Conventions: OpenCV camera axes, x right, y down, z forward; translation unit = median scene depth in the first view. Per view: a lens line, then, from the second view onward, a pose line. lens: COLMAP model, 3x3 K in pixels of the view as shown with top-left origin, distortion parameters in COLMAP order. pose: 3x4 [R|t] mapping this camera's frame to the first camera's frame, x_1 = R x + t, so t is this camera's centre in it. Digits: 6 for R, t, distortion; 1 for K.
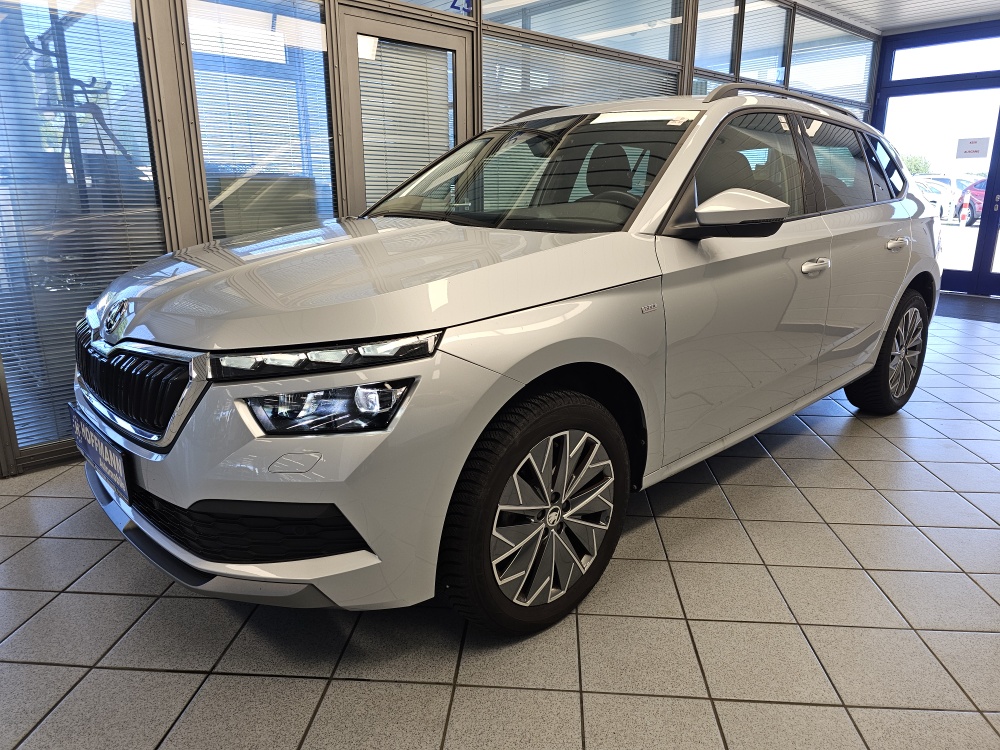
lens RADIAL K [[670.4, 0, 501.5], [0, 670.4, 390.3], [0, 0, 1]] dist [-0.001427, -0.056445]
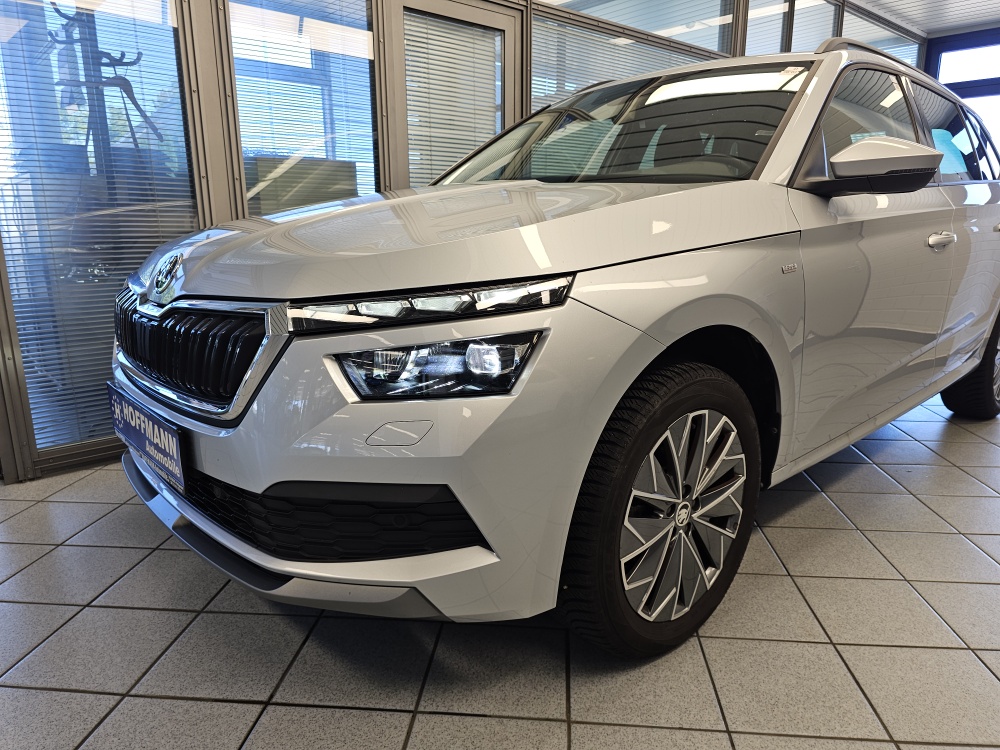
lens RADIAL K [[694.0, 0, 500.0], [0, 694.0, 375.0], [0, 0, 1]] dist [0.040631, -0.094123]
pose [[0.999354, -0.000404, -0.035948, -0.119310], [-0.001317, 0.998854, -0.047836, 0.058982], [0.035927, 0.047852, 0.998208, 0.128007]]
